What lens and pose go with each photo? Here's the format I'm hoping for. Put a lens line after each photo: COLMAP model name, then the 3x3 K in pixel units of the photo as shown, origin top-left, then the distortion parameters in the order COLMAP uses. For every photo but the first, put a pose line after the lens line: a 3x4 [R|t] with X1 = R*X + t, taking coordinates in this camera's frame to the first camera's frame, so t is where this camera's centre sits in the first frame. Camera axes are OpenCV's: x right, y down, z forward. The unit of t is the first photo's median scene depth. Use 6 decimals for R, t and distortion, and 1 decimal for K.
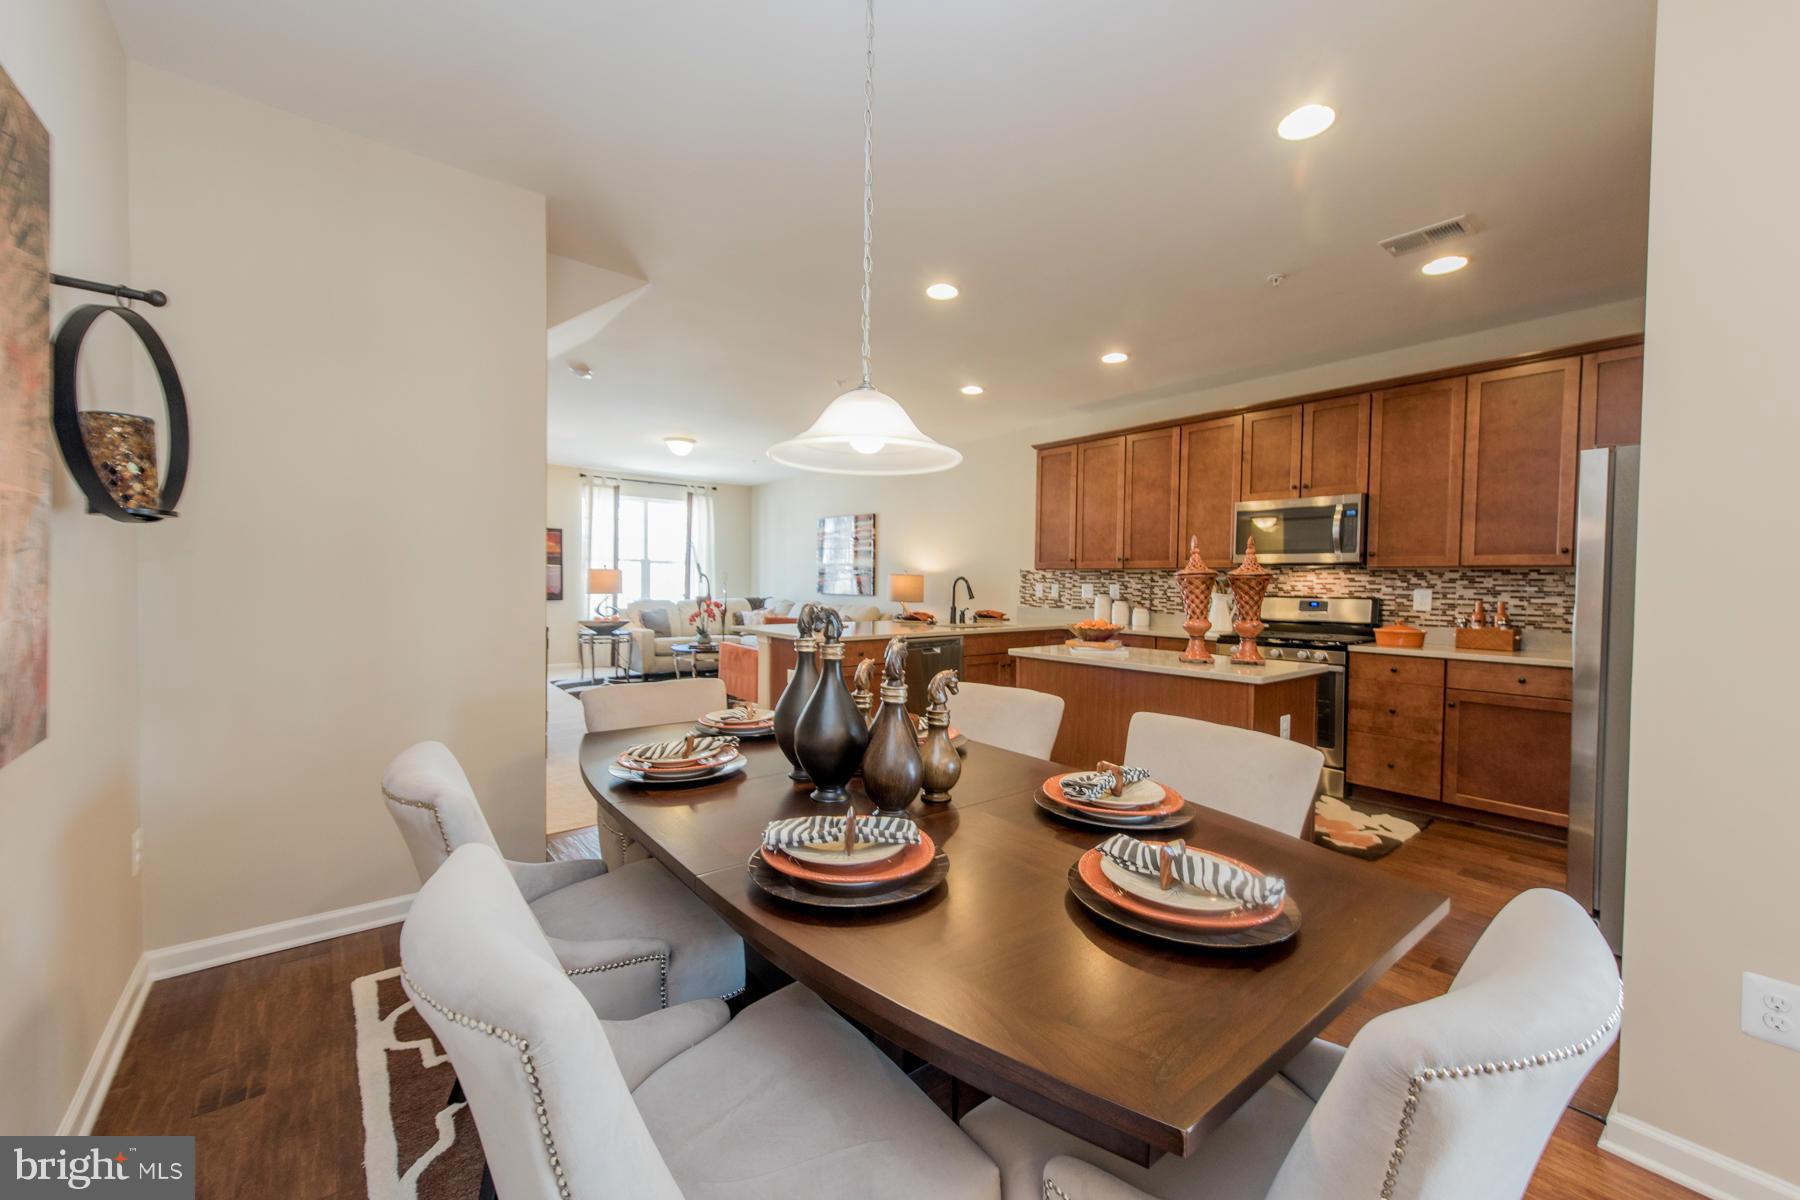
lens RADIAL K [[698.5, 0, 902.2], [0, 698.5, 600.3], [0, 0, 1]] dist [0.012940, -0.004367]
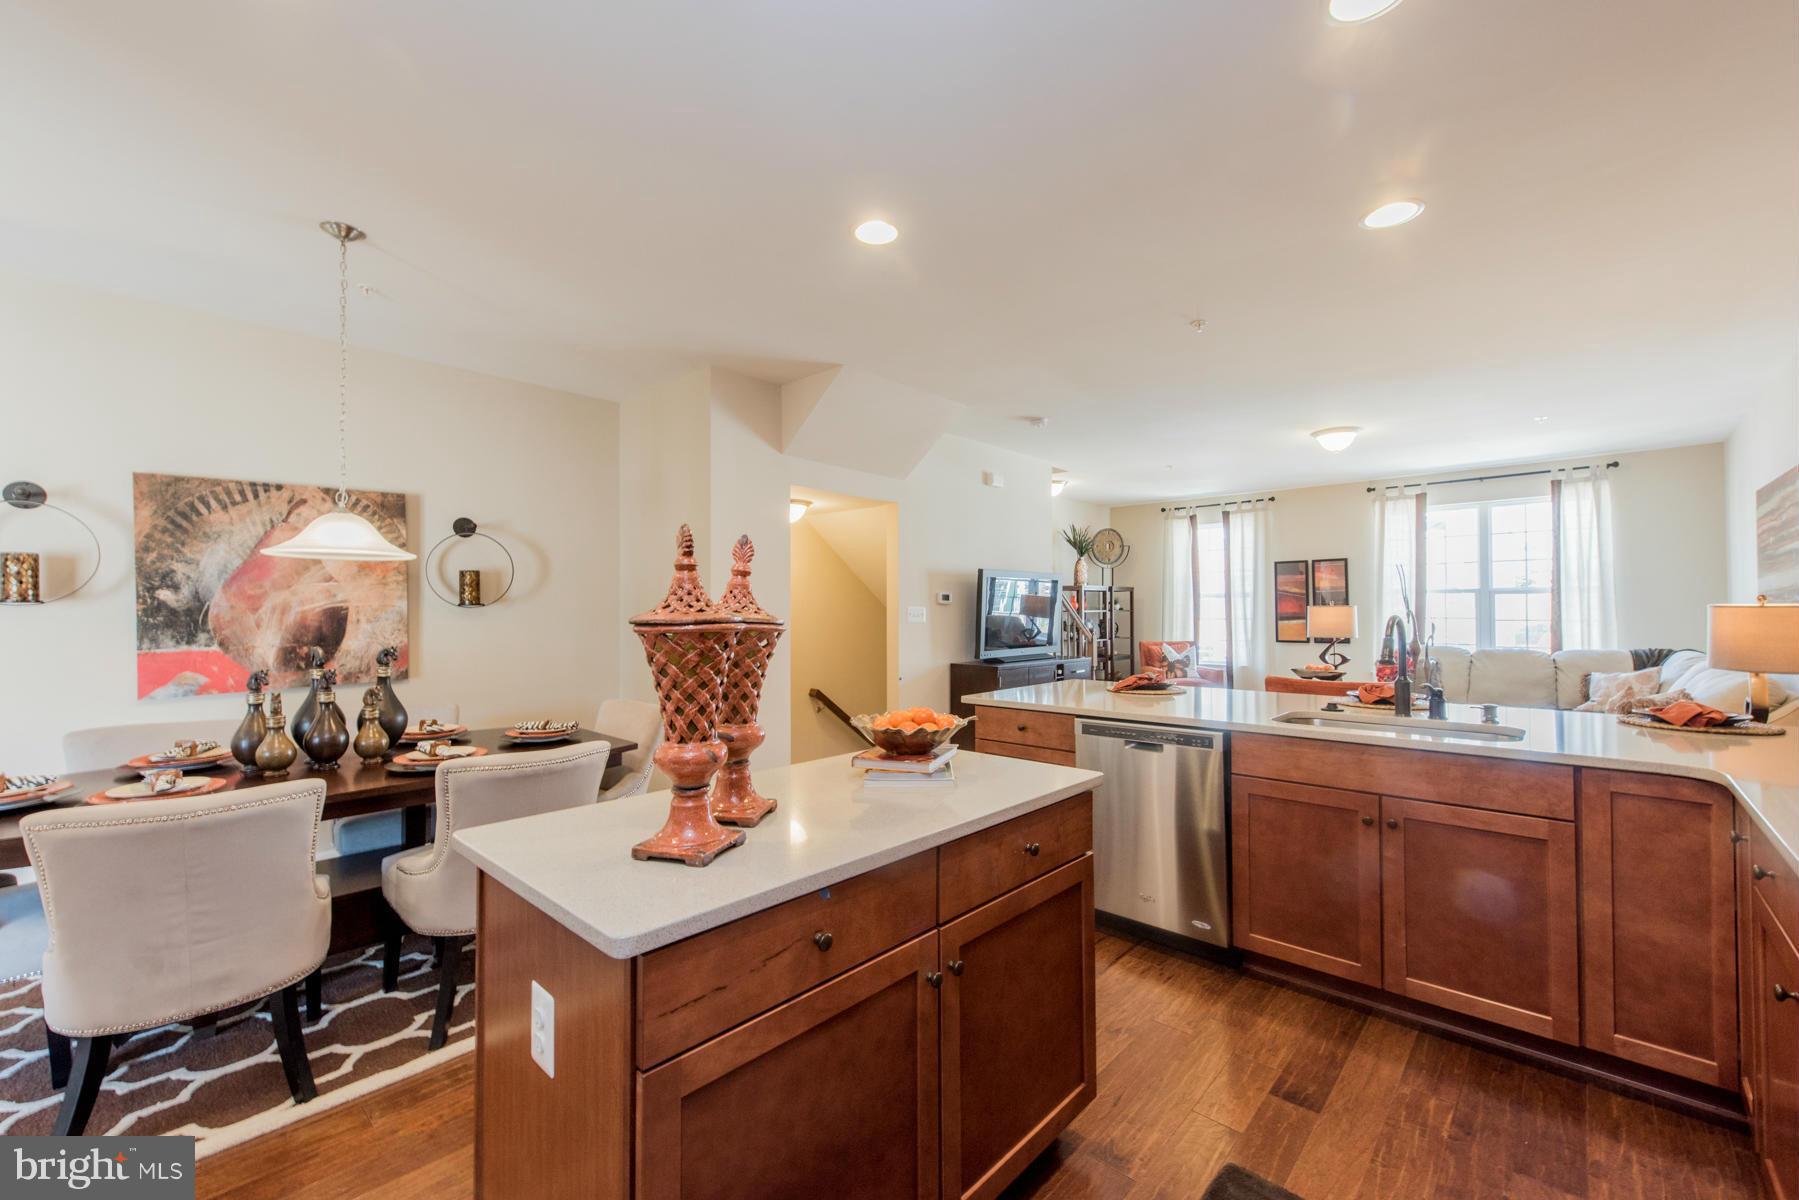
lens RADIAL K [[714.2, 0, 895.0], [0, 714.2, 605.9], [0, 0, 1]] dist [0.009372, -0.003037]
pose [[0.128672, -0.023718, -0.991404, 0.527395], [-0.018846, 0.999475, -0.026358, -0.021562], [0.991508, 0.022075, 0.128158, 0.634640]]
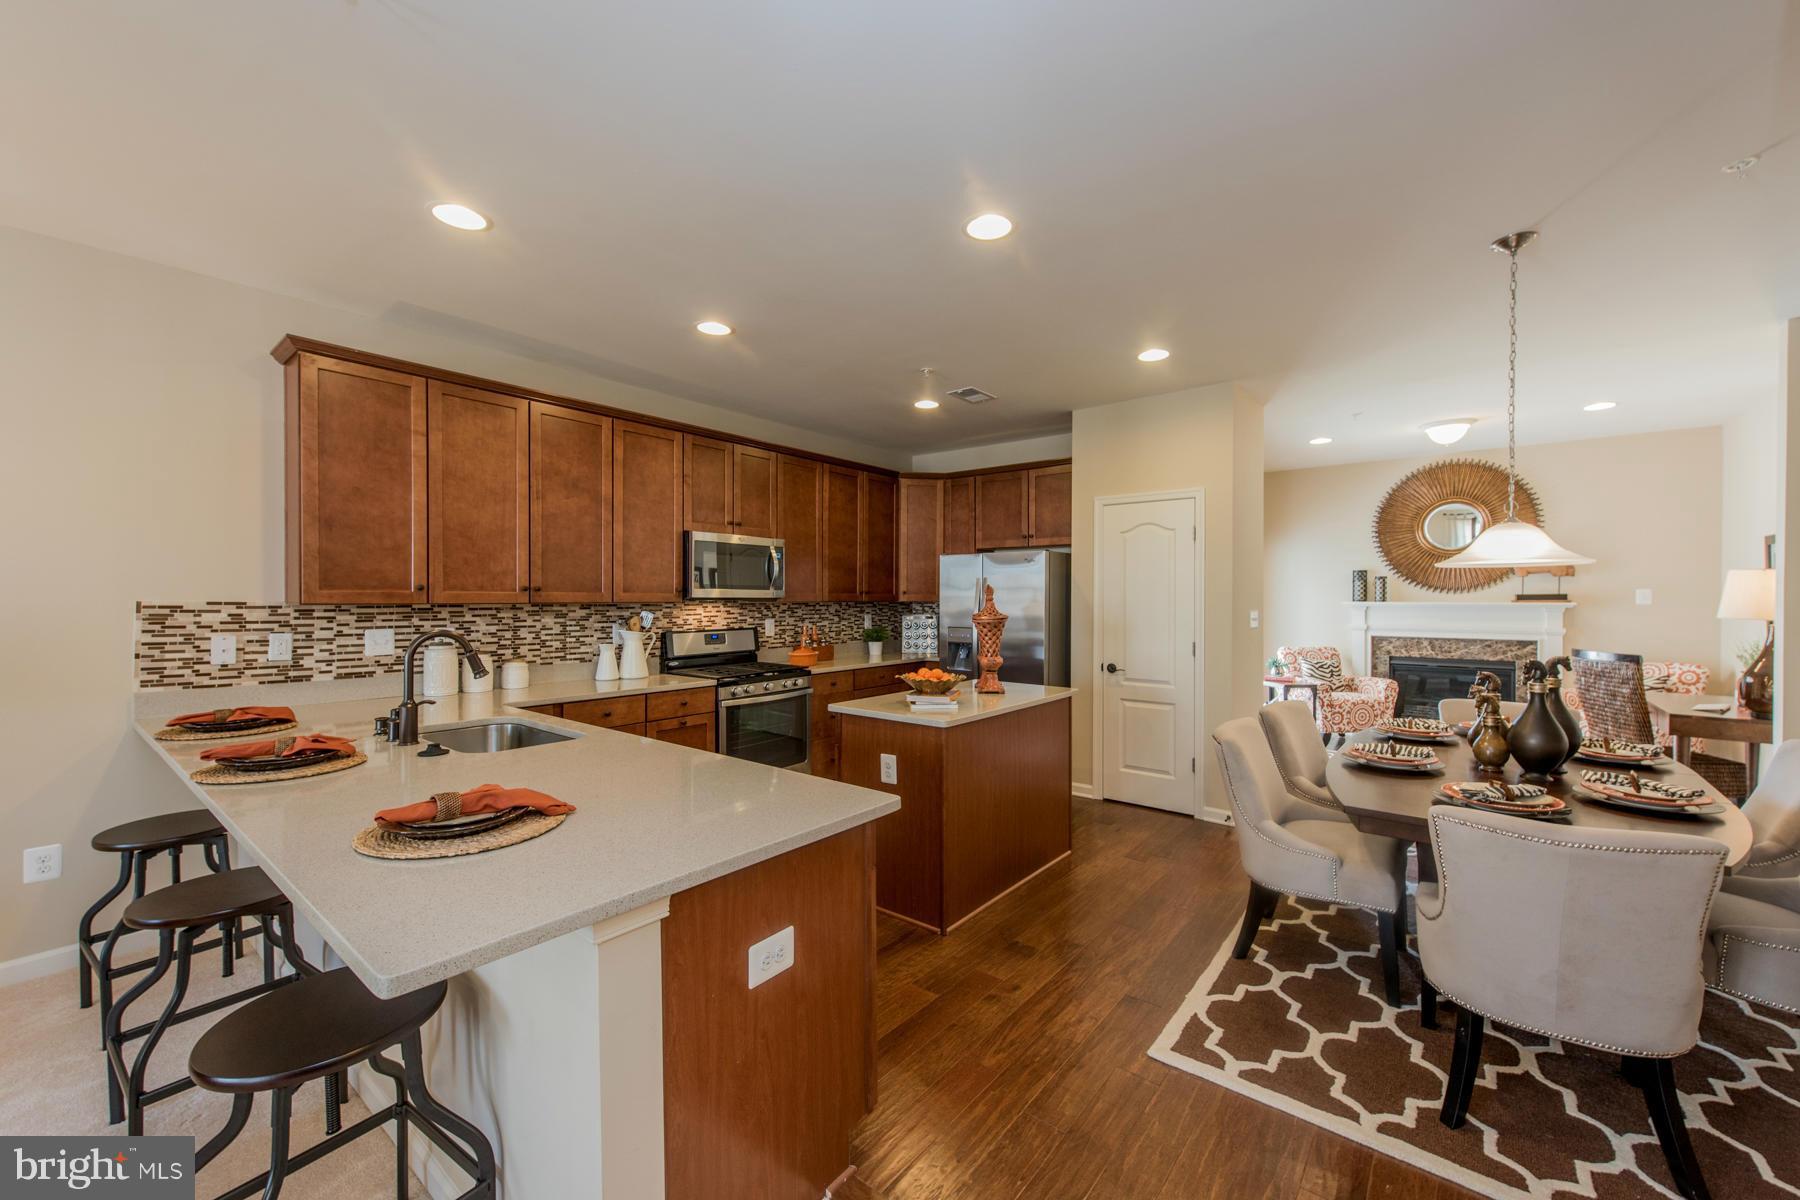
lens RADIAL K [[698.5, 0, 901.3], [0, 698.5, 605.0], [0, 0, 1]] dist [0.012940, -0.004367]
pose [[-0.207326, -0.024065, 0.977976, -0.421878], [0.022419, 0.999318, 0.029343, -0.058558], [-0.978015, 0.028009, -0.206645, 0.845778]]
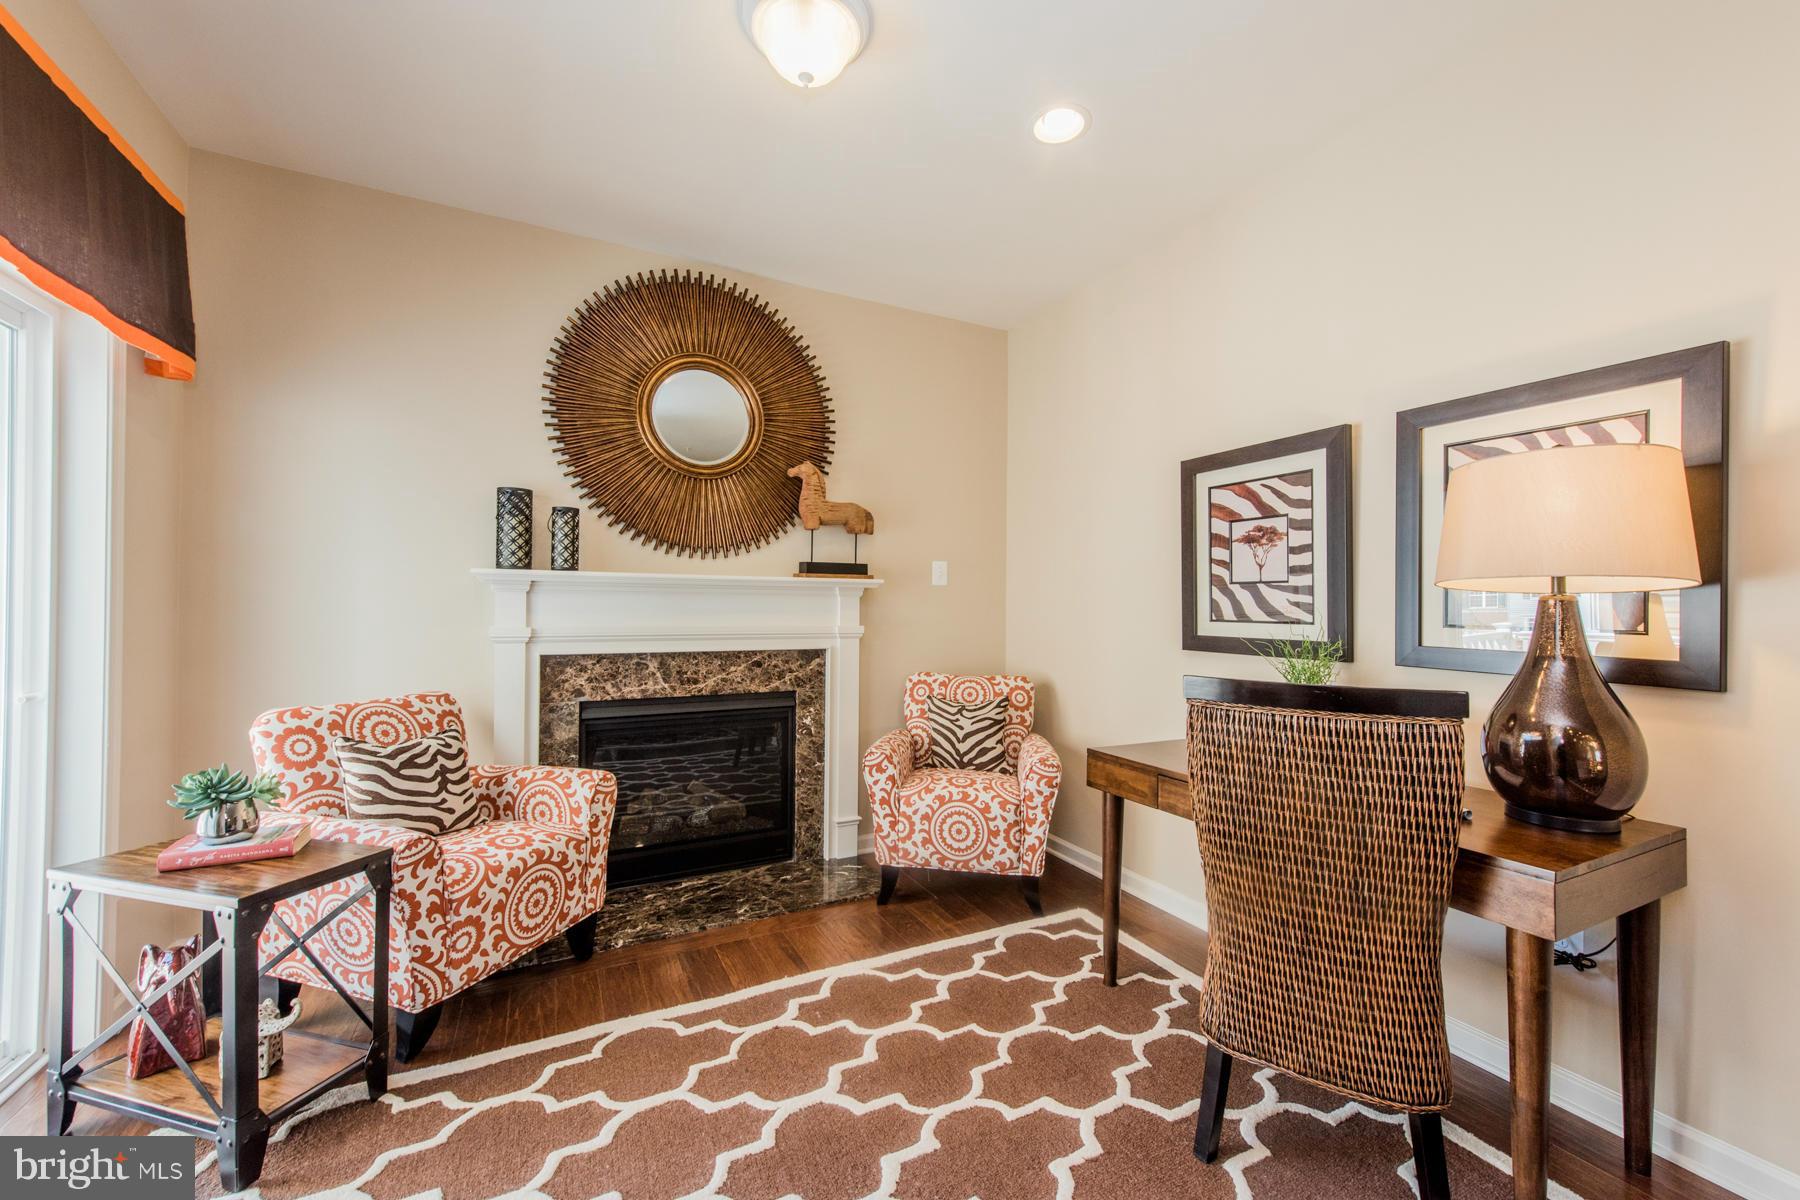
lens RADIAL K [[698.5, 0, 904.7], [0, 698.5, 603.2], [0, 0, 1]] dist [0.012940, -0.004367]
pose [[-0.978073, -0.017194, 0.207554, 0.308519], [-0.013665, 0.999737, 0.018426, 0.005107], [-0.207816, 0.015186, -0.978050, 0.168275]]
